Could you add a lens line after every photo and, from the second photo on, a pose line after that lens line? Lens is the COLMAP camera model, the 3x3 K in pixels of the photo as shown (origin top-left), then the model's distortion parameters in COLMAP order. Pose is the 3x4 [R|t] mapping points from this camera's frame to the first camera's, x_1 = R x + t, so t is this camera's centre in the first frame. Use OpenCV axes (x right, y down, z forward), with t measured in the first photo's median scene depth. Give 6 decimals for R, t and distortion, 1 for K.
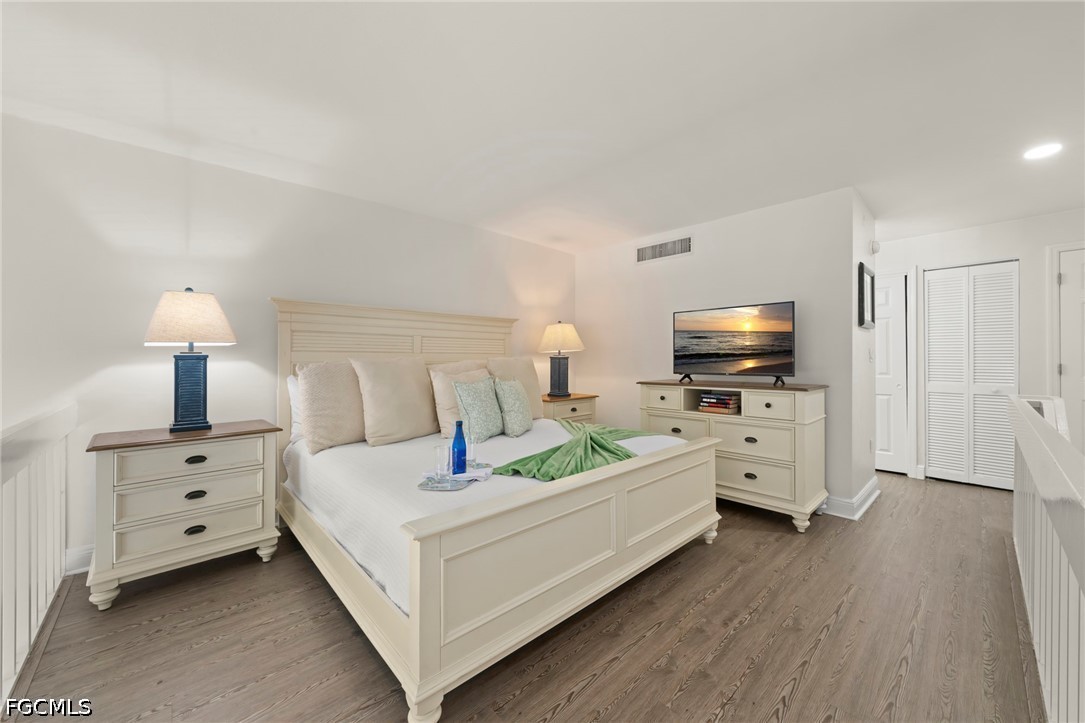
lens RADIAL K [[404.3, 0, 542.5], [0, 404.3, 361.5], [0, 0, 1]] dist [0.000016, -0.000019]
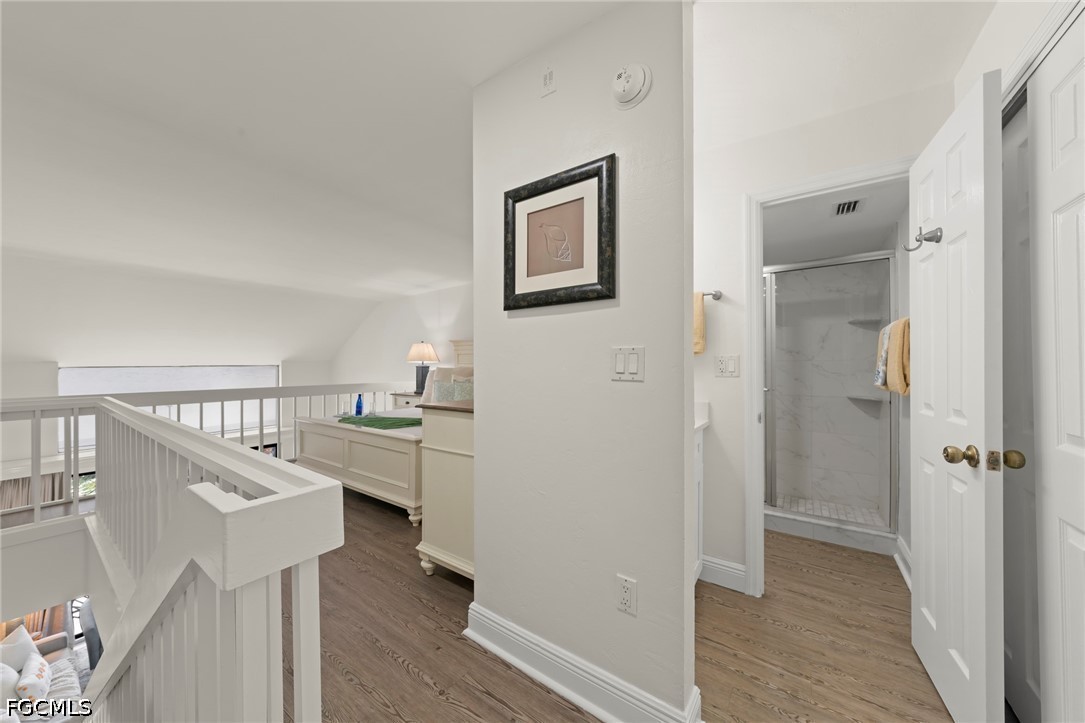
lens RADIAL K [[371.7, 0, 542.5], [0, 371.7, 361.5], [0, 0, 1]] dist [-0.000194, -0.000008]
pose [[0.200973, -0.015064, -0.979481, 1.653996], [0.004397, 0.999886, -0.014476, -0.006449], [0.979587, -0.001398, 0.201016, 1.227750]]
